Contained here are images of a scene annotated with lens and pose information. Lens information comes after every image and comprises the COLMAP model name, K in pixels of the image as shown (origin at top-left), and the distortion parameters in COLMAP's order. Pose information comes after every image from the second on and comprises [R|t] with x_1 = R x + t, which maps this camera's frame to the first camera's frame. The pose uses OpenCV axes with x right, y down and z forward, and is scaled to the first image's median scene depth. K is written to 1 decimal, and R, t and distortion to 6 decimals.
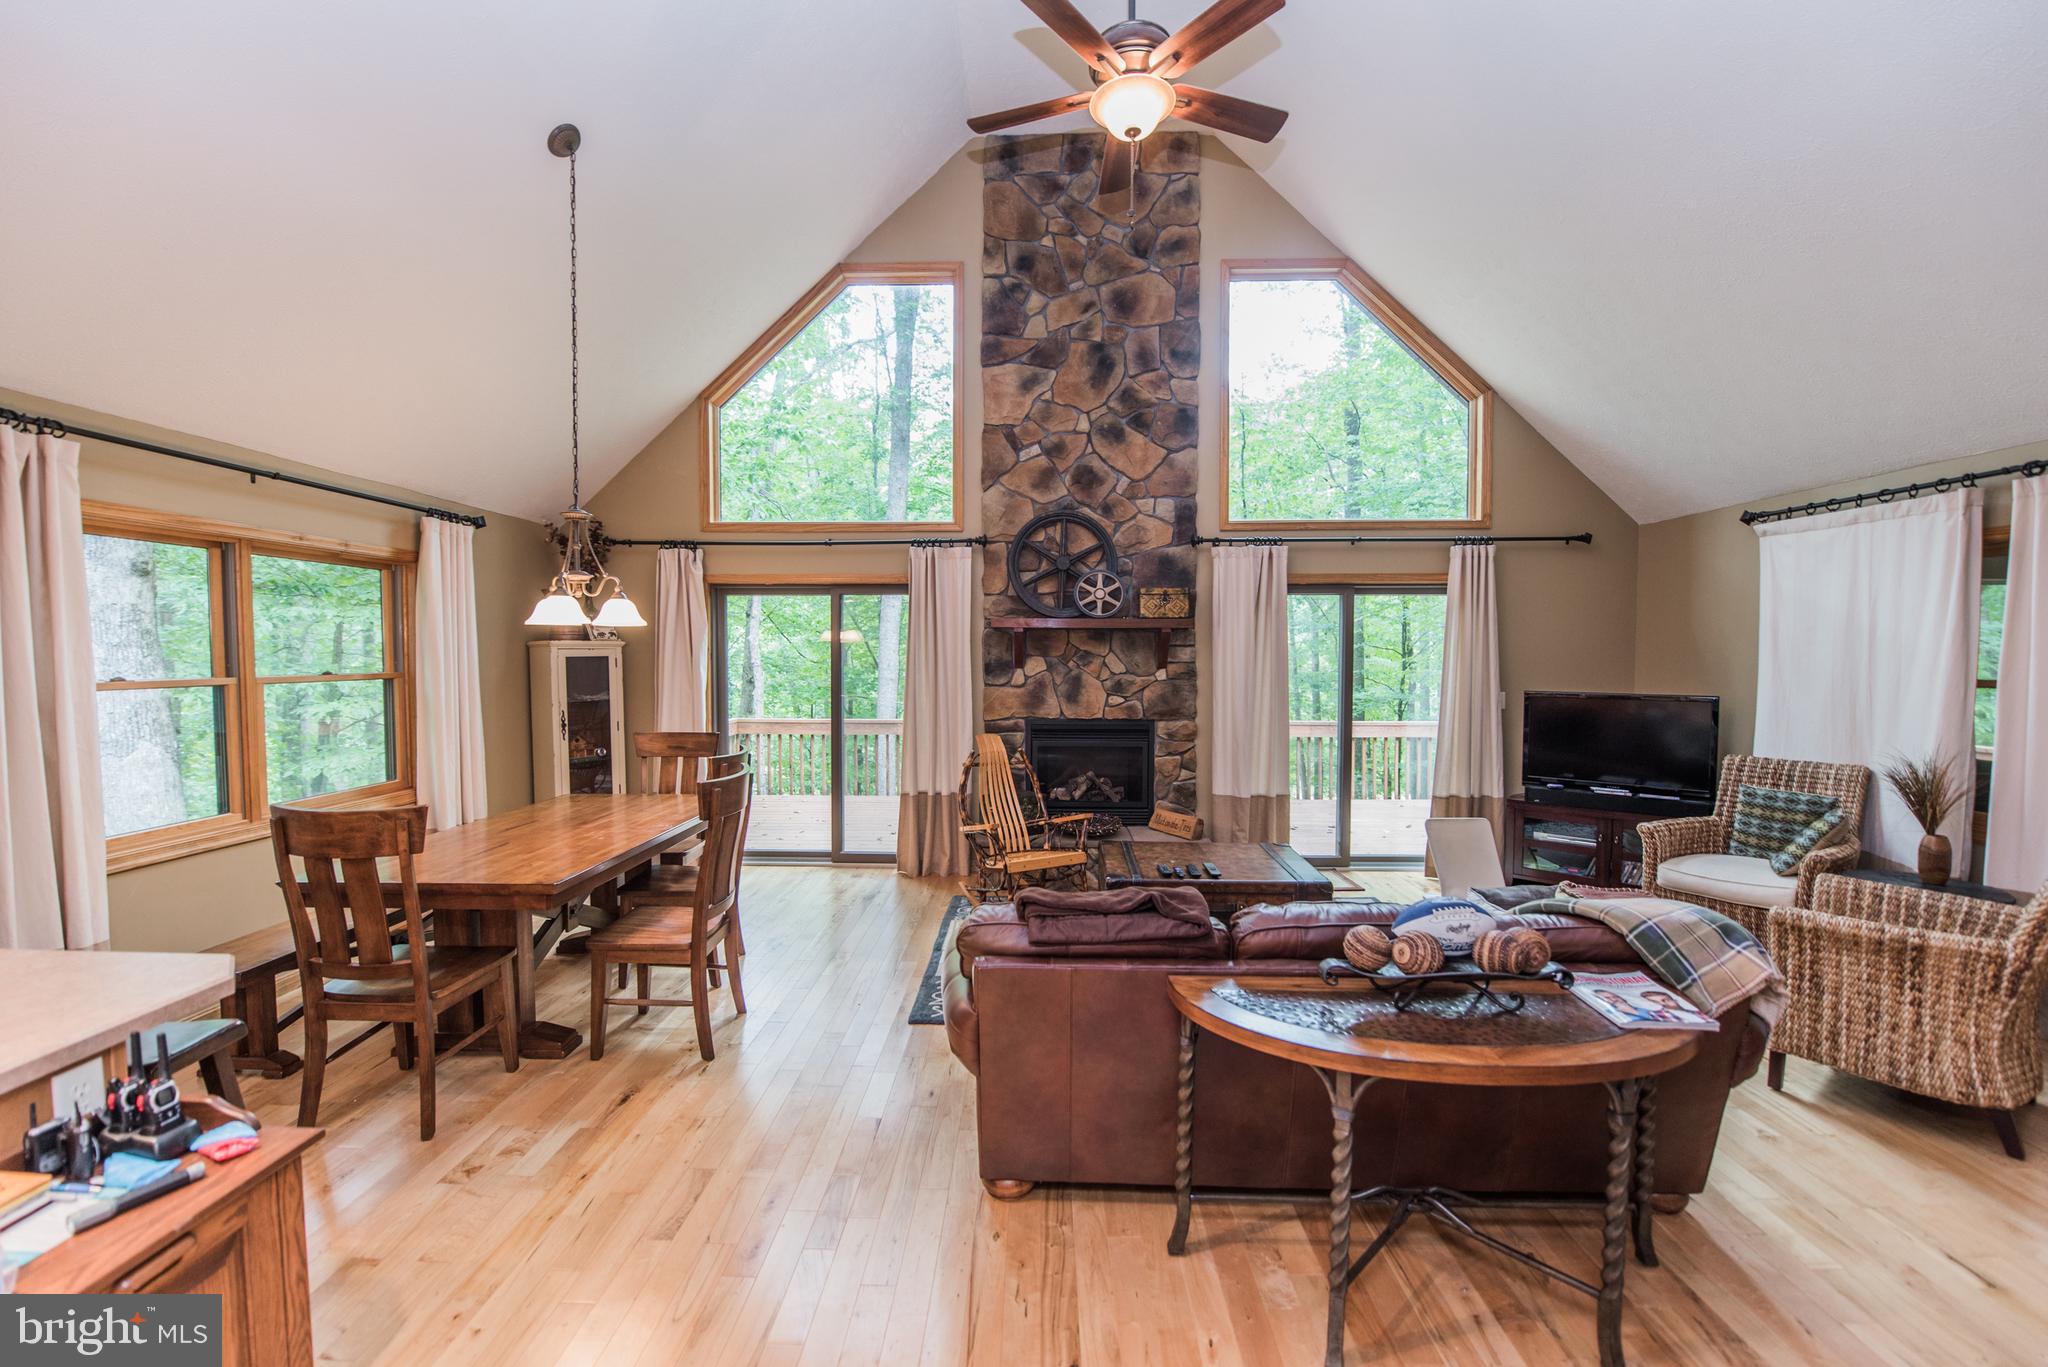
lens RADIAL K [[820.3, 0, 1018.6], [0, 820.3, 685.0], [0, 0, 1]] dist [-0.015529, -0.002195]
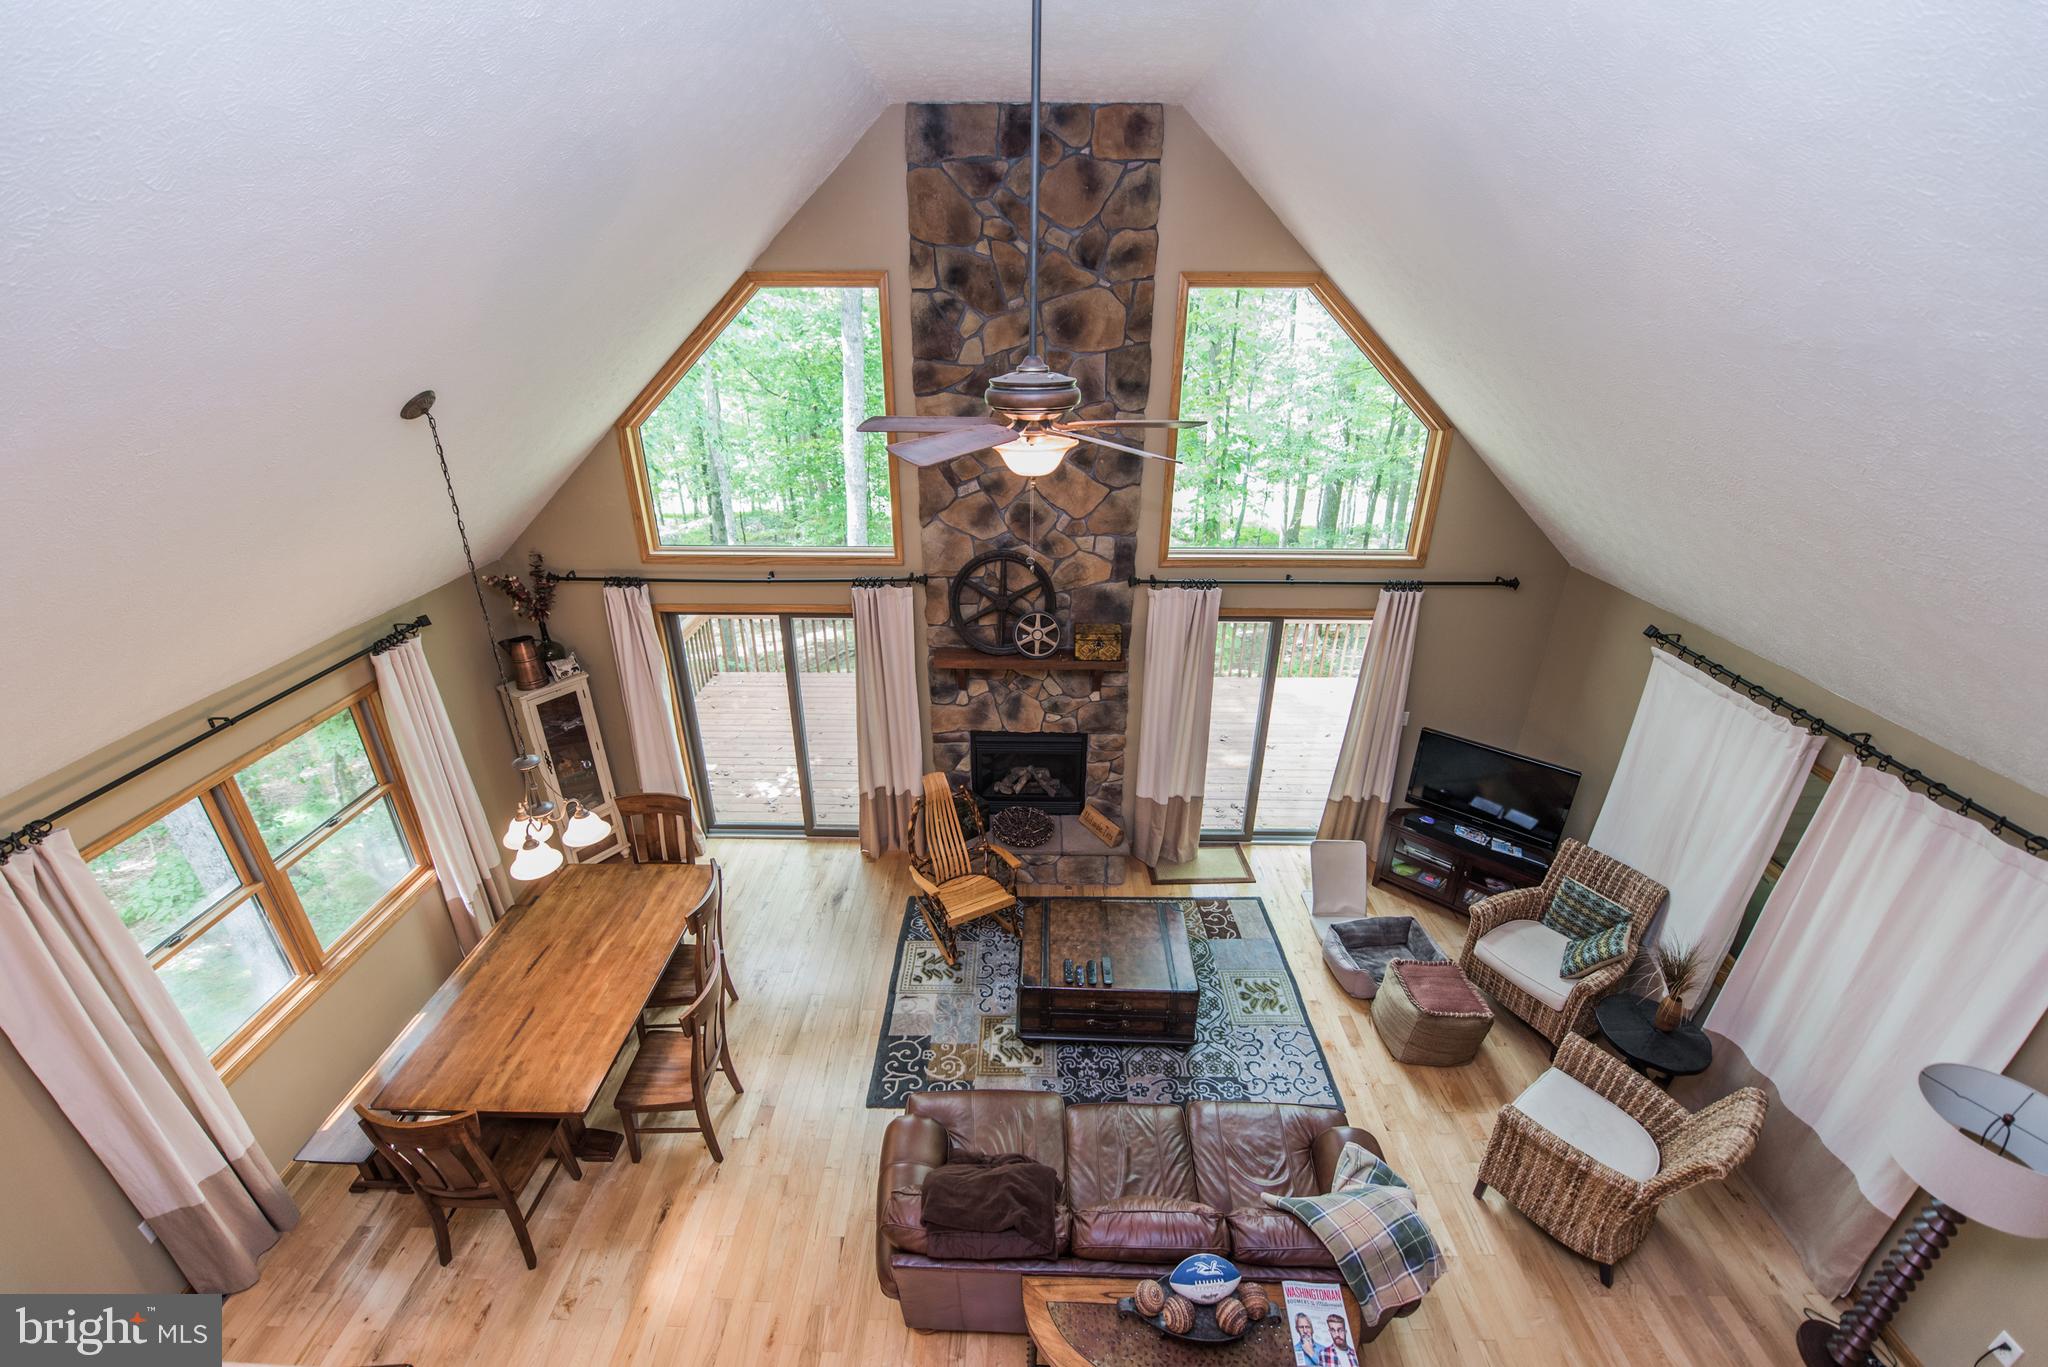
lens RADIAL K [[820.3, 0, 1016.5], [0, 820.3, 674.0], [0, 0, 1]] dist [-0.015529, -0.002195]
pose [[0.999938, -0.004125, 0.010348, 0.060630], [-0.000054, 0.927090, 0.374840, -0.448287], [-0.011140, -0.374817, 0.927032, 0.016971]]
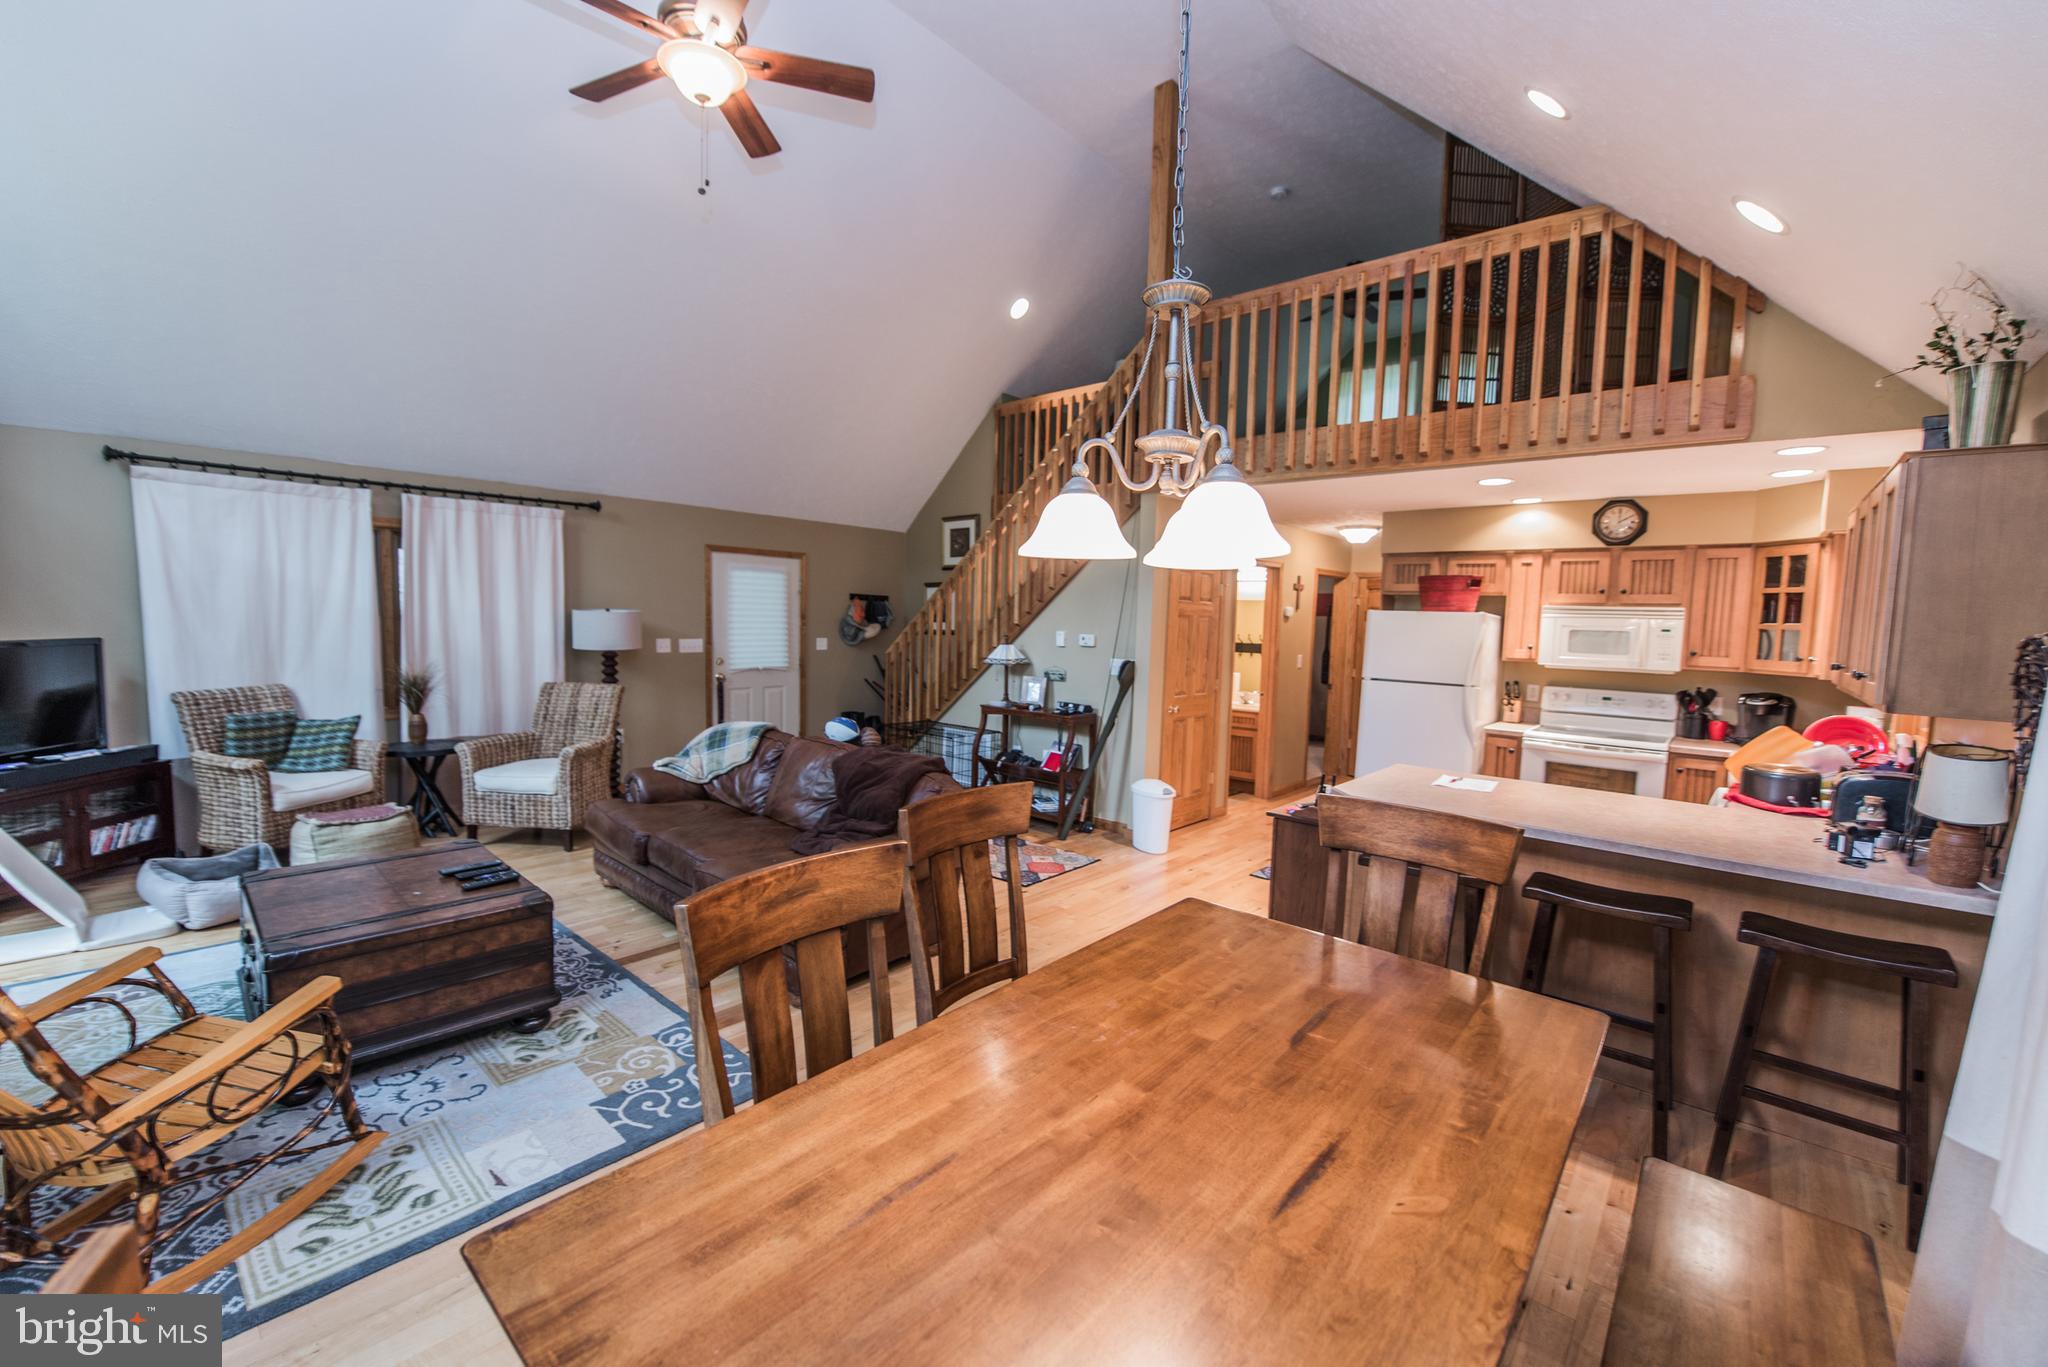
lens RADIAL K [[820.3, 0, 1014.6], [0, 820.3, 686.7], [0, 0, 1]] dist [-0.015529, -0.002195]
pose [[-0.761395, -0.078620, 0.643504, -0.471970], [-0.003109, 0.993051, 0.117647, -0.035913], [-0.648281, 0.087575, -0.756348, 0.856791]]
